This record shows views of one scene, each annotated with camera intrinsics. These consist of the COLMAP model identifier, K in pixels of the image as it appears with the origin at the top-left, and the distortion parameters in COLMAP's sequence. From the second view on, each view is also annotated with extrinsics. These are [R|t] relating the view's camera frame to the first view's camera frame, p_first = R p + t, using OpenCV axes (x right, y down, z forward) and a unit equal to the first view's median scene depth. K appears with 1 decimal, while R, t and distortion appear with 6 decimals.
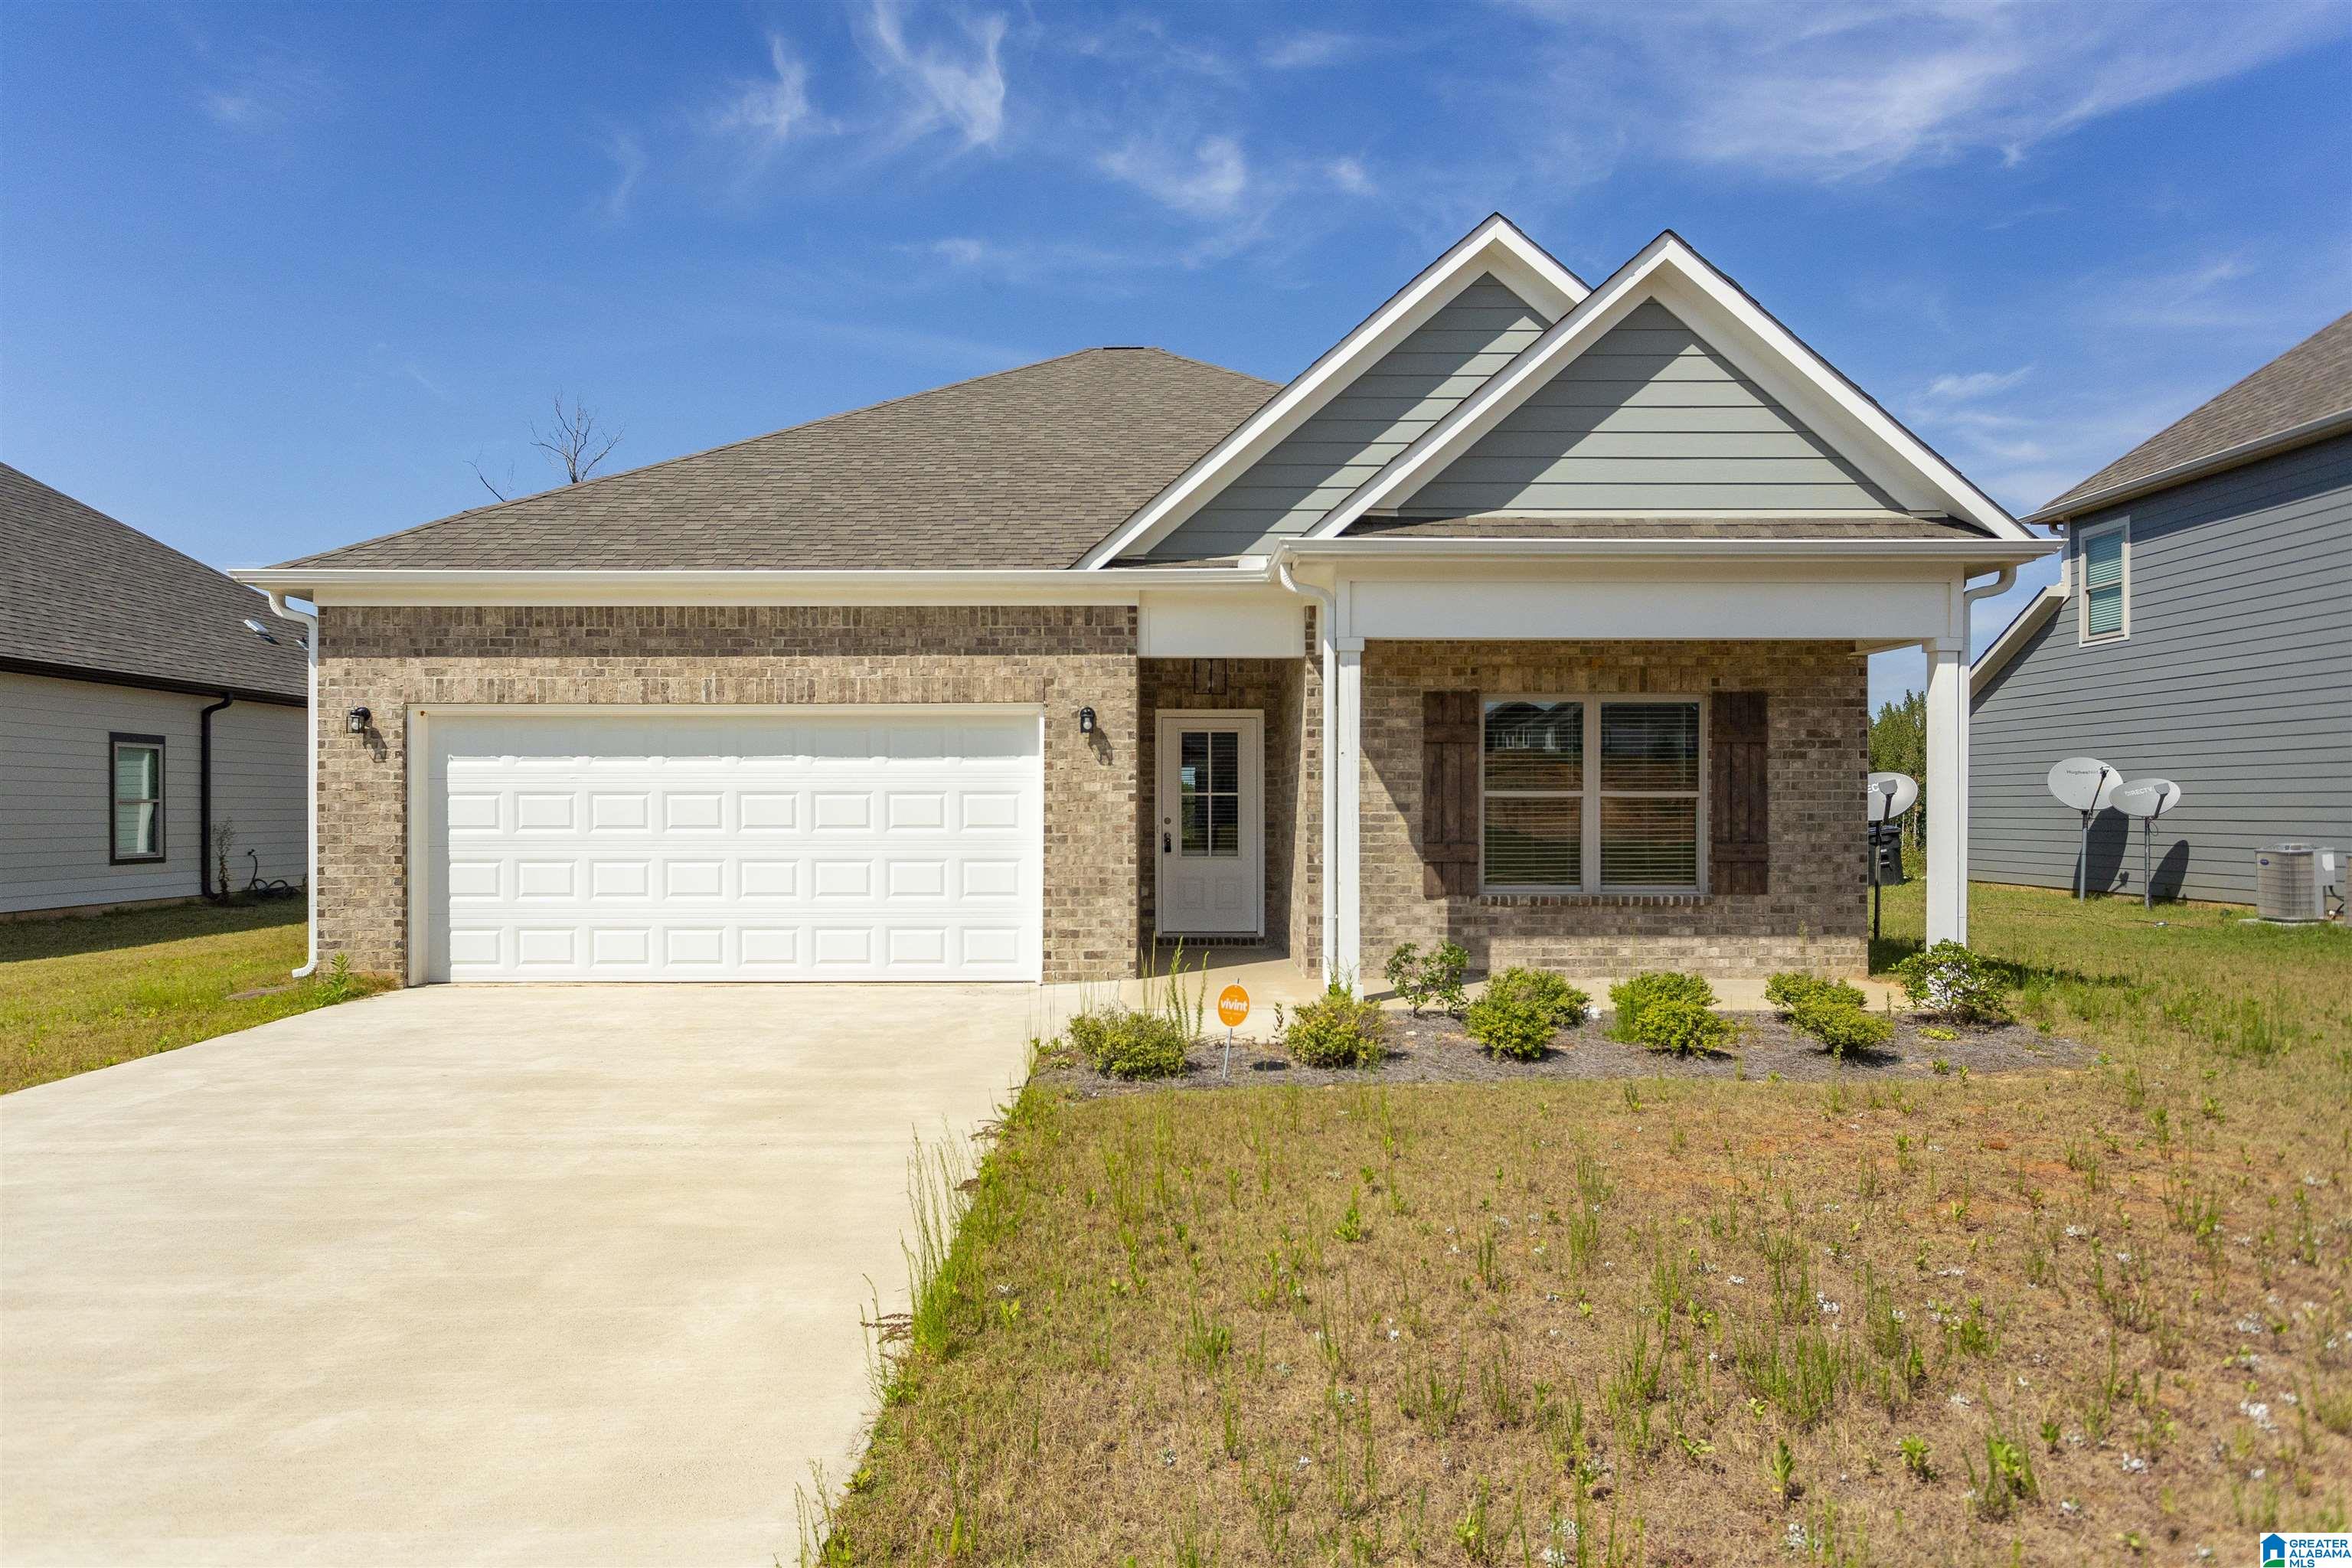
lens RADIAL K [[1495.7, 0, 1198.4], [0, 1495.7, 823.1], [0, 0, 1]] dist [-0.003771, 0.001084]
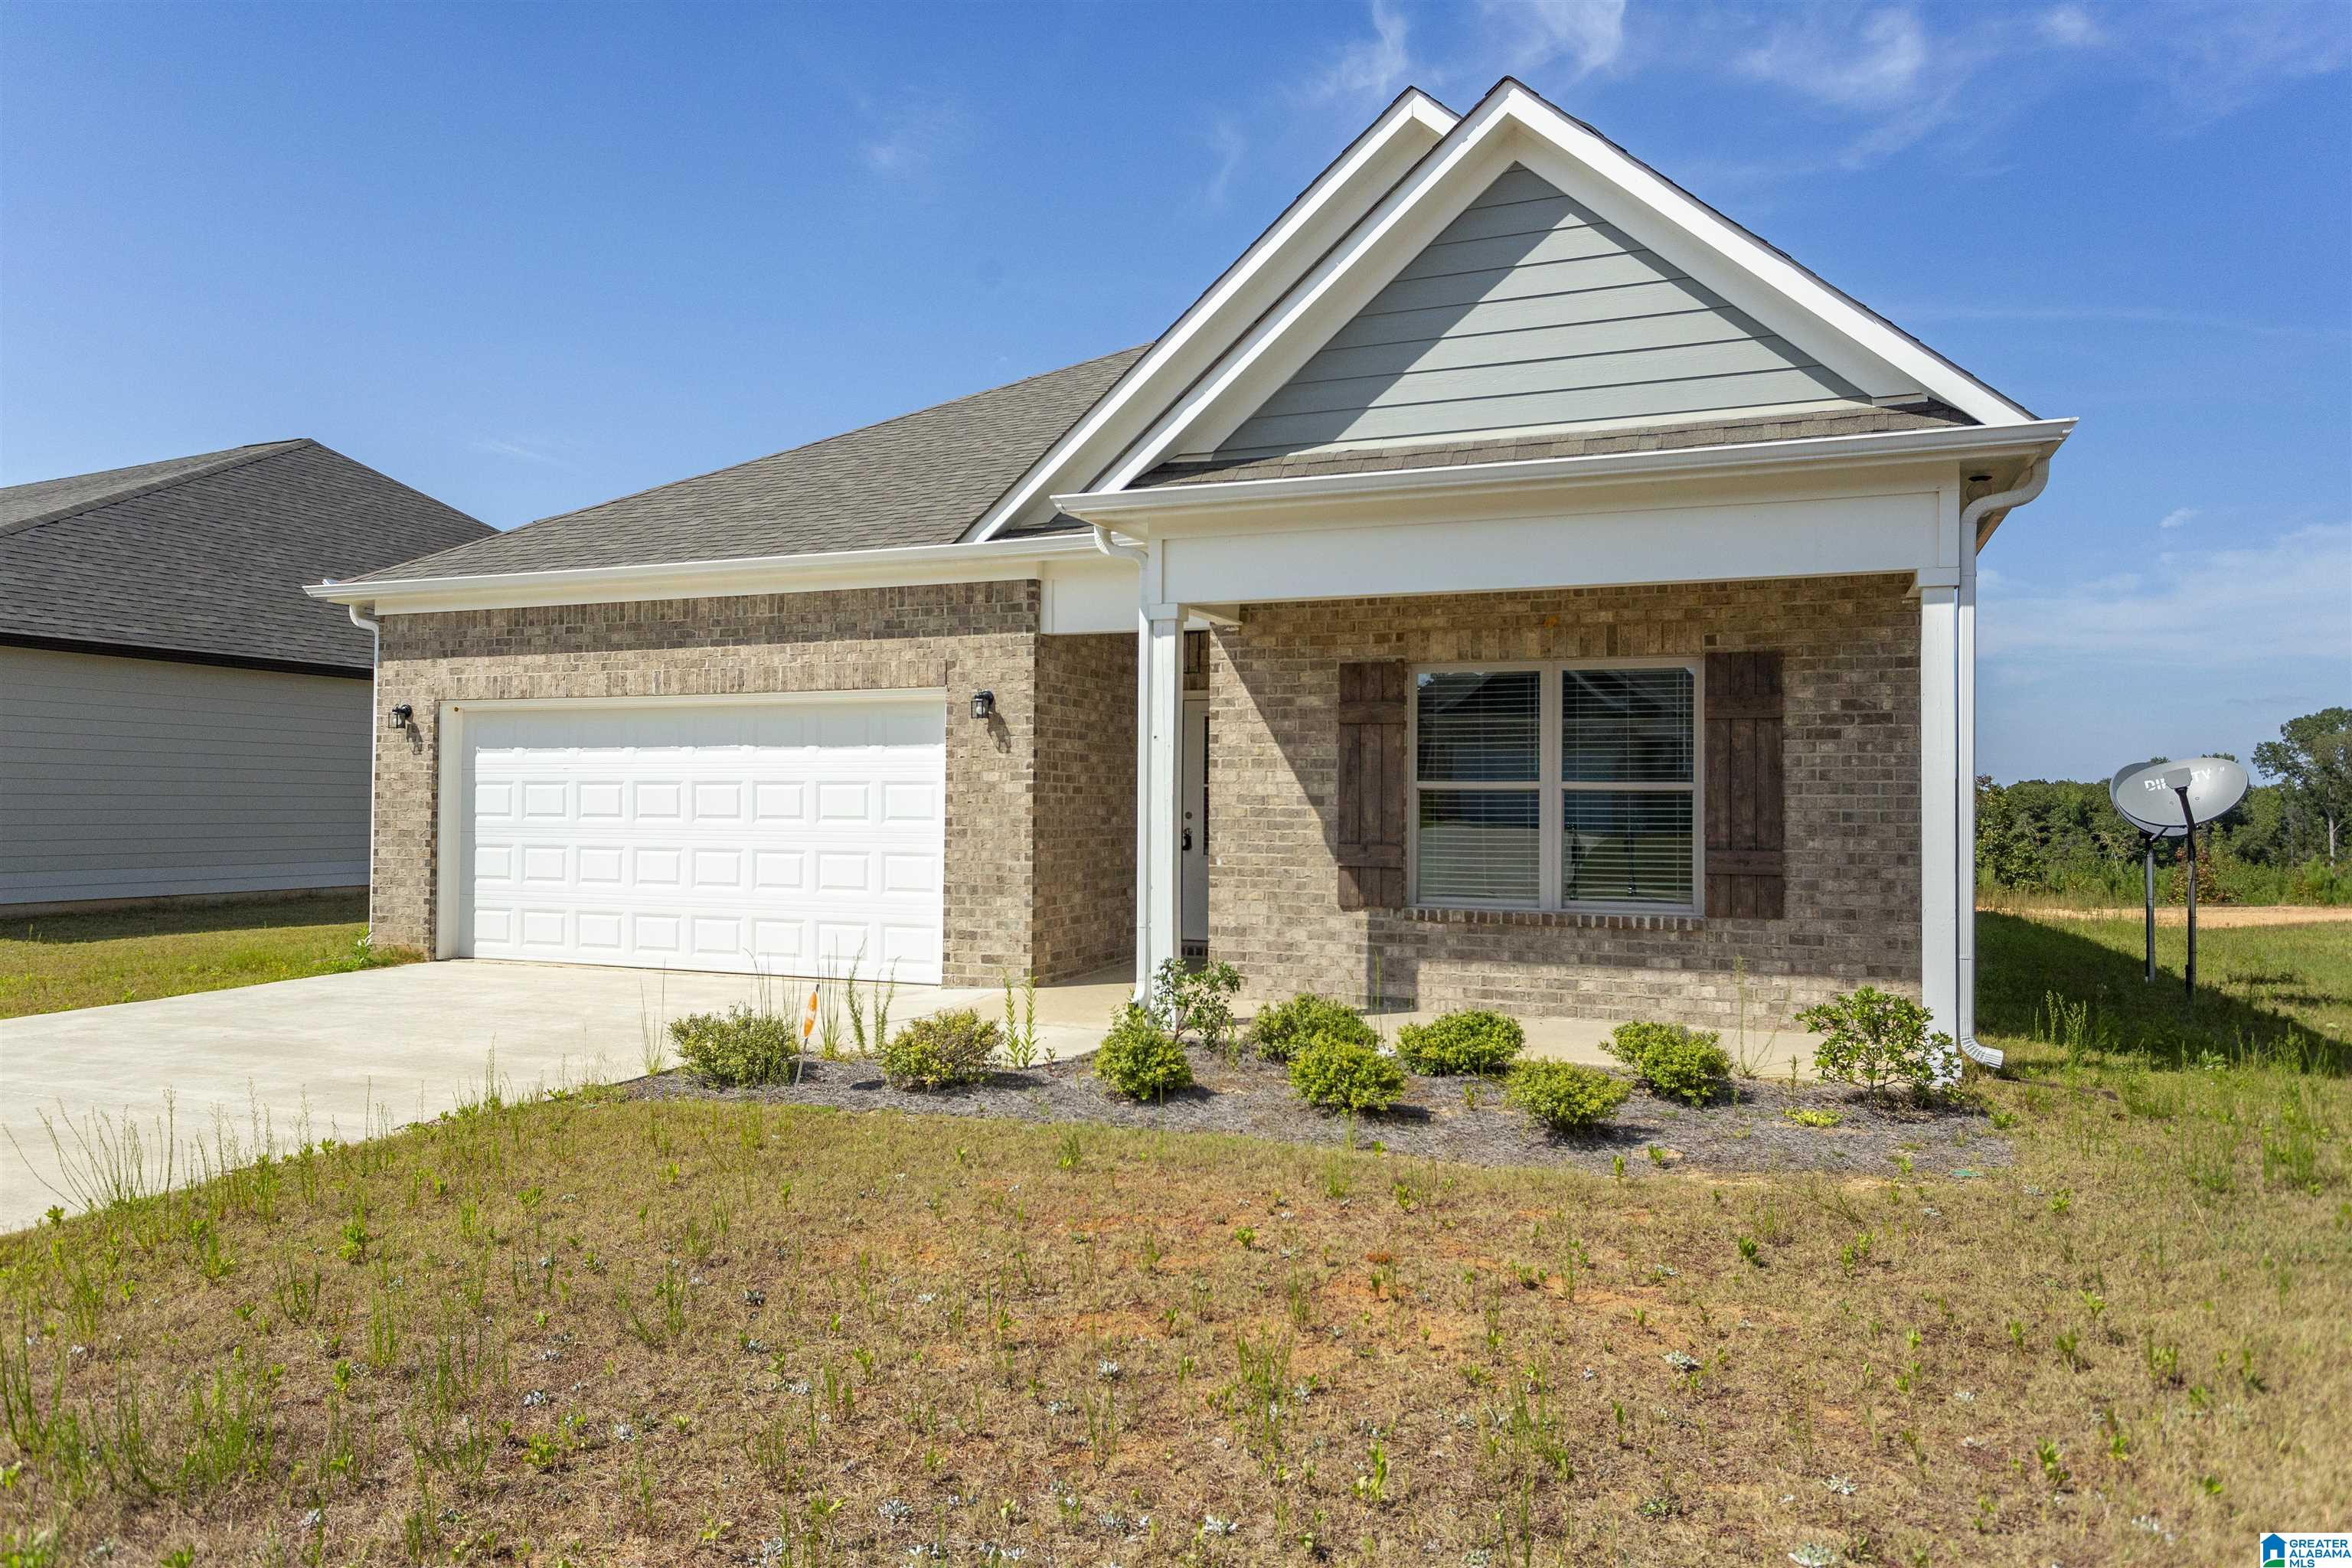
lens RADIAL K [[1640.9, 0, 1176.0], [0, 1640.9, 784.0], [0, 0, 1]] dist [0.001155, -0.006874]
pose [[0.913333, 0.001489, -0.407210, 0.441059], [-0.011223, 0.999705, -0.021518, 0.000778], [0.407058, 0.024223, 0.913081, 0.120165]]
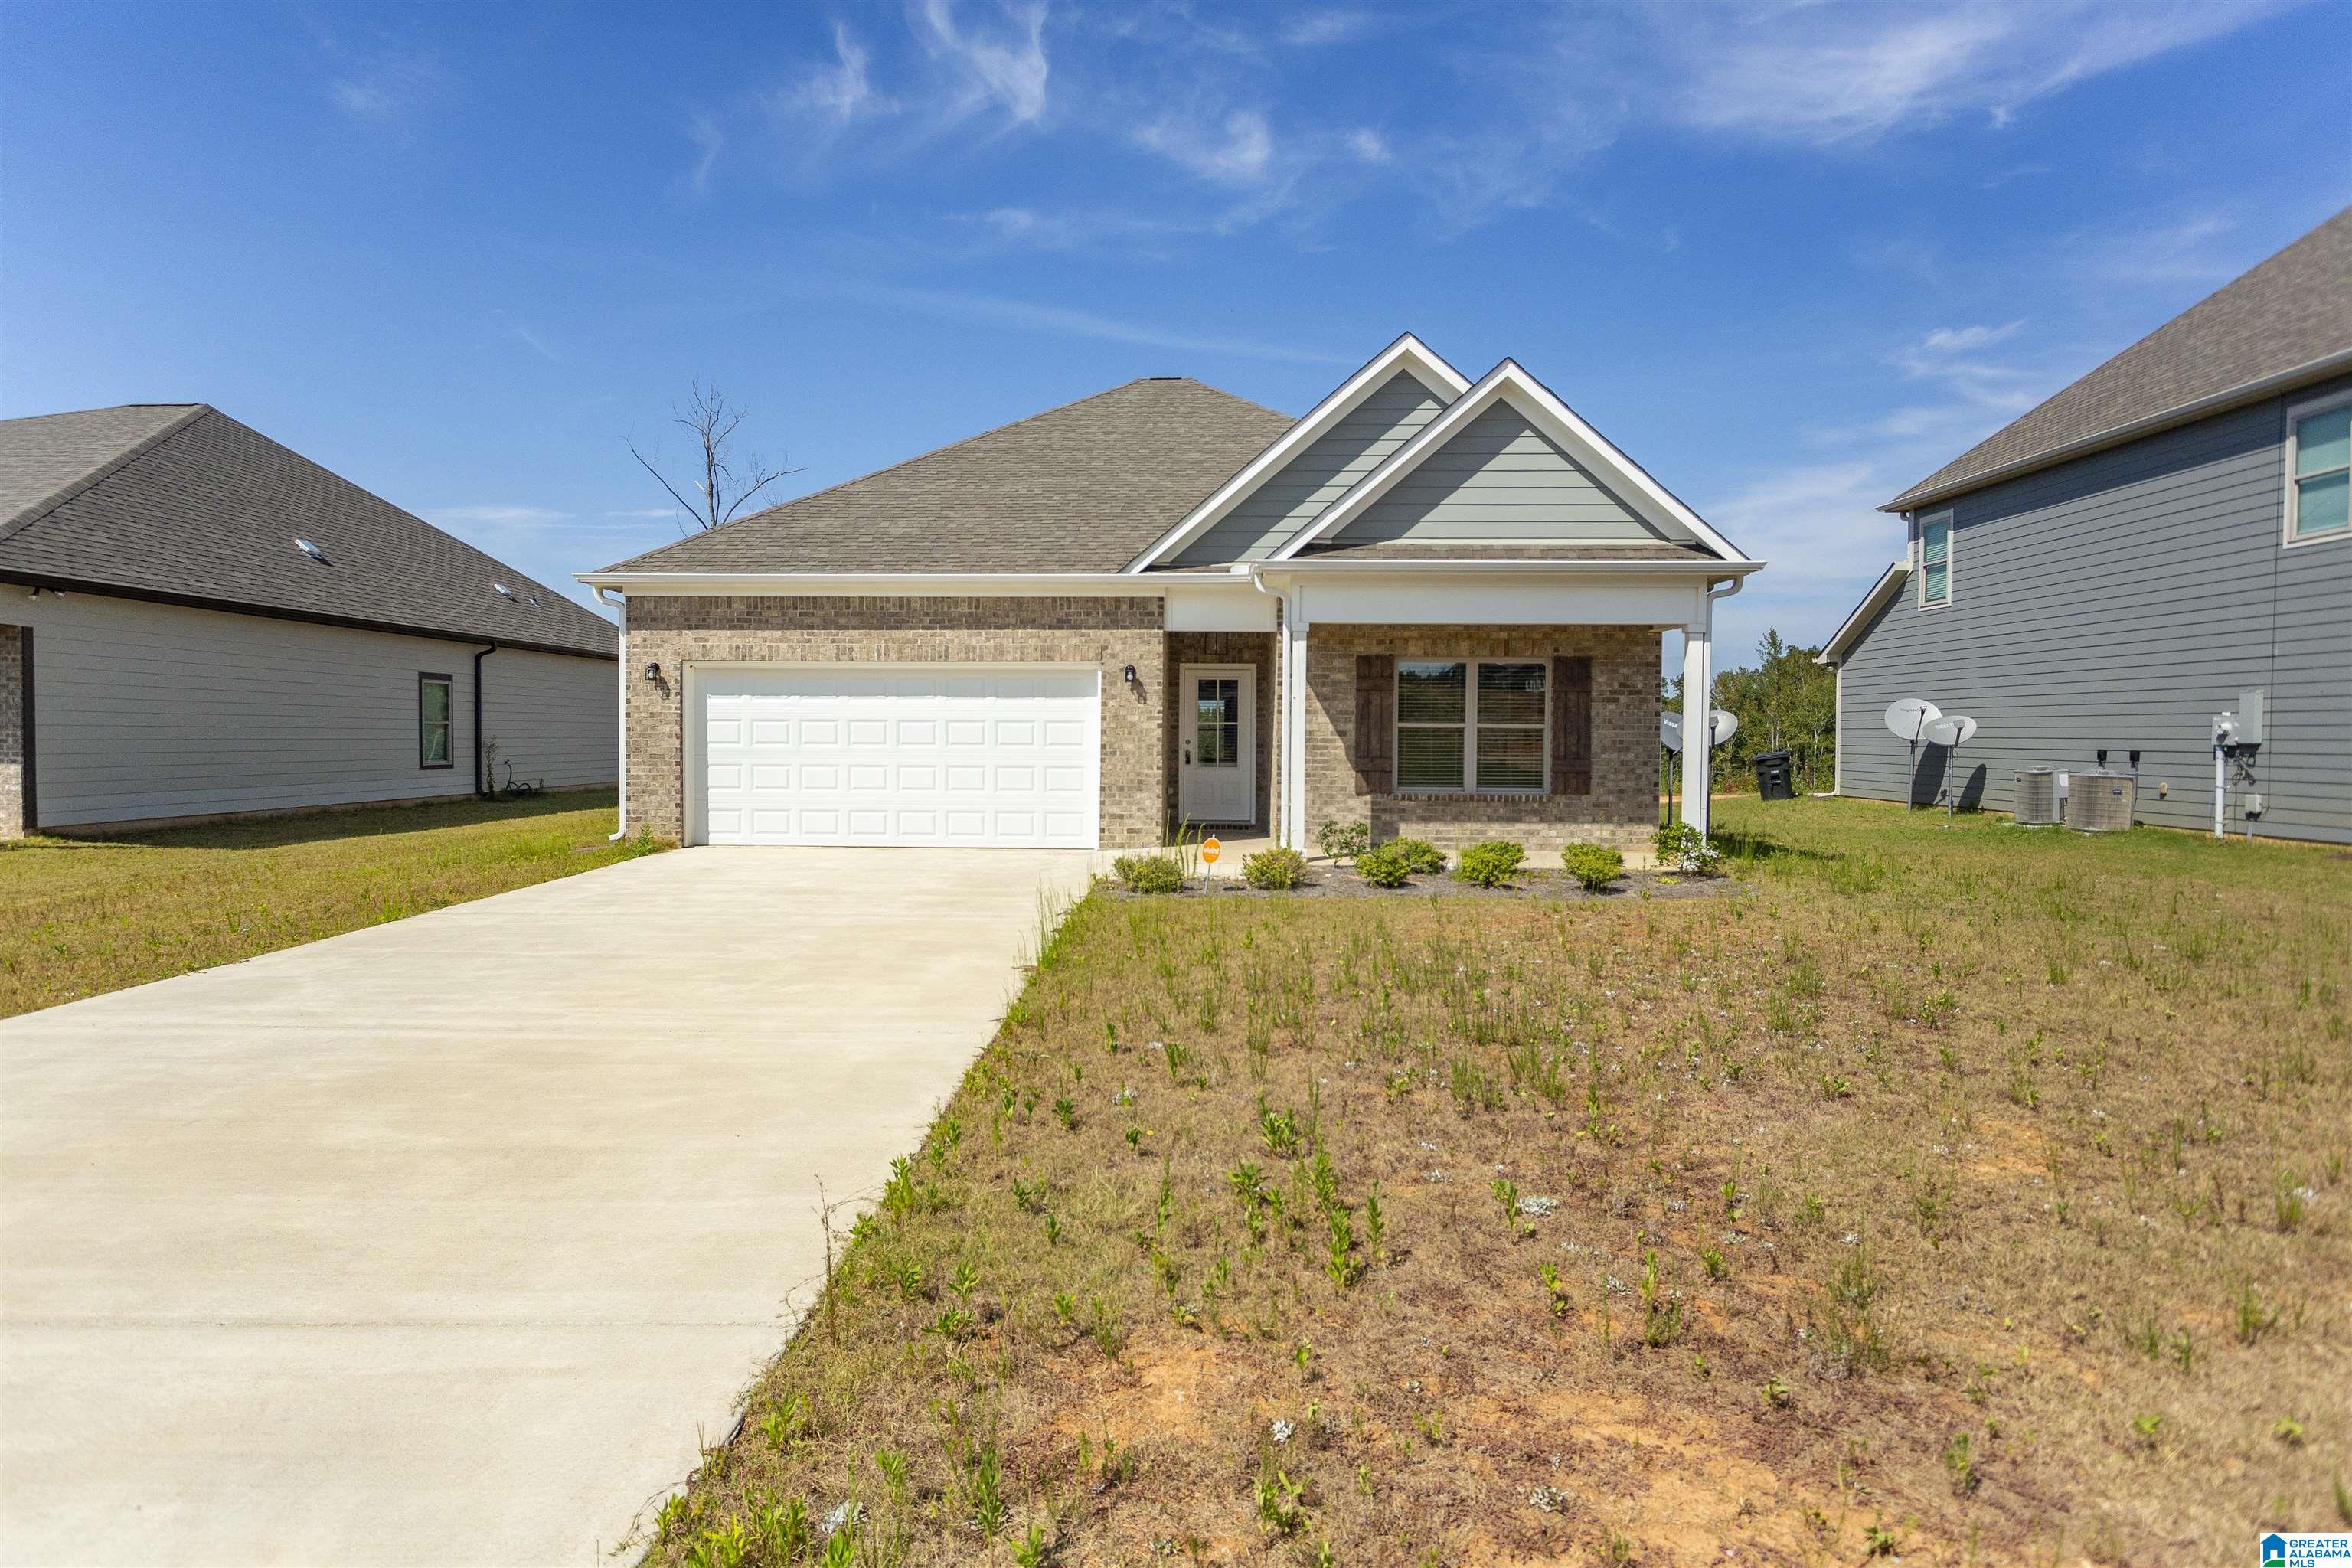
lens RADIAL K [[1400.3, 0, 1176.0], [0, 1400.3, 784.0], [0, 0, 1]] dist [-0.014494, -0.000011]
pose [[0.999403, 0.008344, -0.033529, 0.019221], [-0.007452, 0.999617, 0.026646, 0.003631], [0.033739, -0.026380, 0.999082, -0.393319]]
